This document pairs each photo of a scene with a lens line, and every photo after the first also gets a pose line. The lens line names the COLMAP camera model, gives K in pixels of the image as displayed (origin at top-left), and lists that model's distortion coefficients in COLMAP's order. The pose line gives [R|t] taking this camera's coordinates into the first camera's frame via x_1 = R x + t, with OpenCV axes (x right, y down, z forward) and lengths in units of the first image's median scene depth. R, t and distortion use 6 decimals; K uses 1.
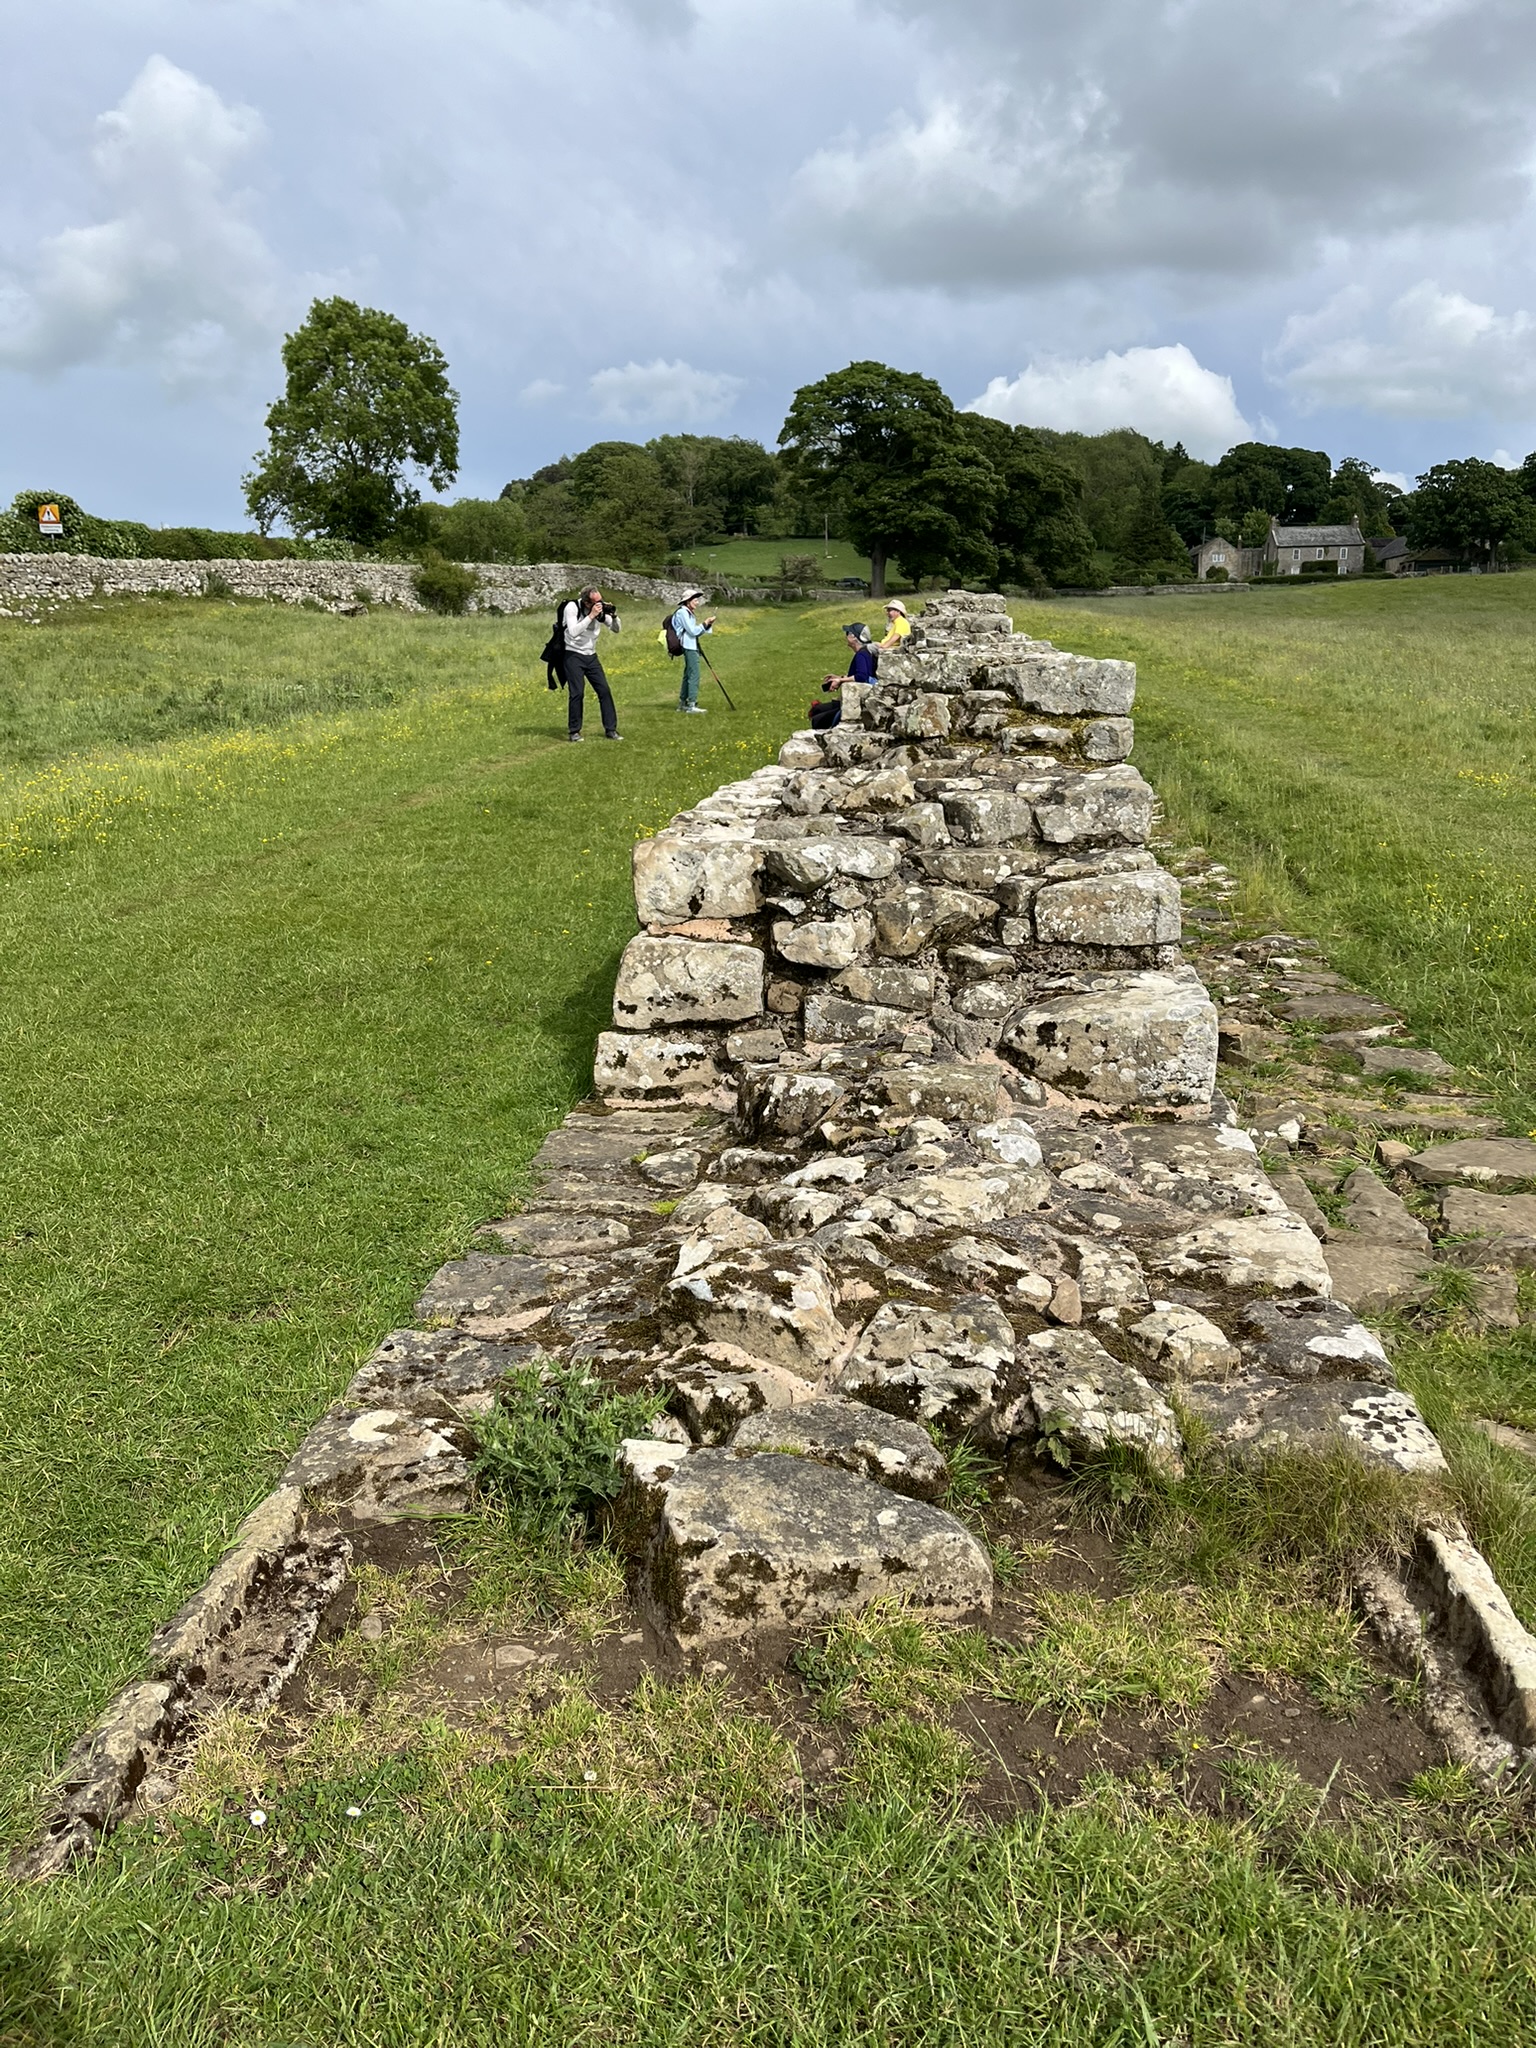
lens RADIAL K [[1524.6, 0, 768.0], [0, 1524.6, 1024.0], [0, 0, 1]] dist [0.061833, -0.080708]
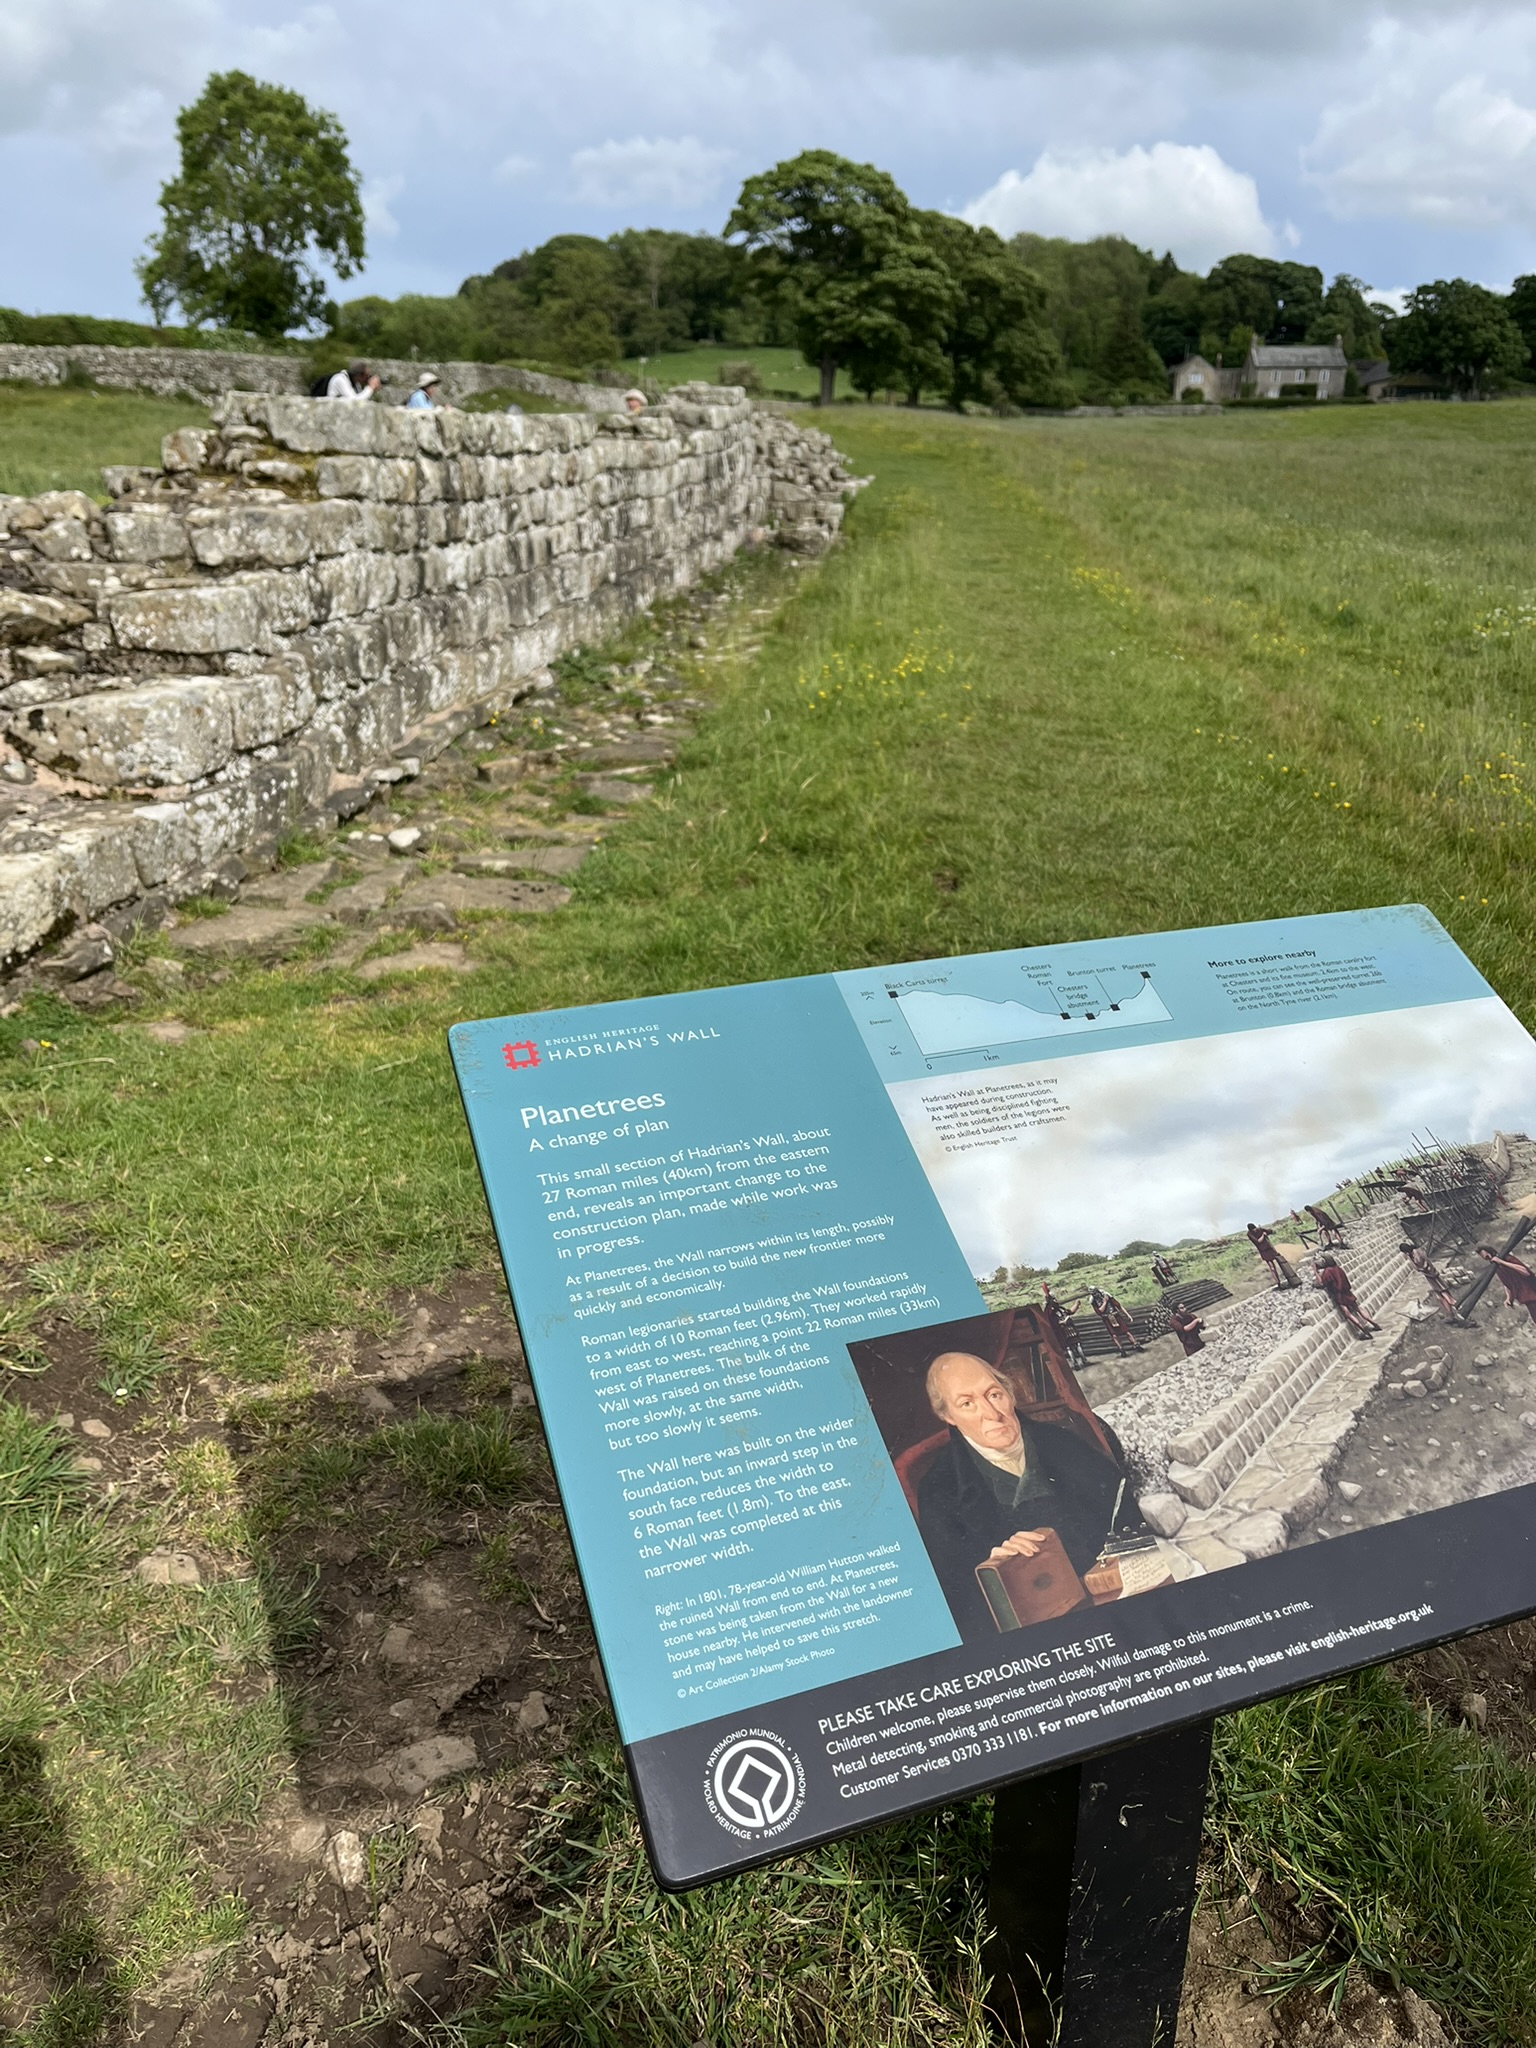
lens RADIAL K [[1528.7, 0, 768.0], [0, 1528.7, 1024.0], [0, 0, 1]] dist [0.112816, -0.170507]
pose [[0.999665, 0.016284, 0.020121, 0.490378], [-0.018289, 0.994428, 0.103820, 0.070016], [-0.018318, -0.104153, 0.994393, -0.100938]]
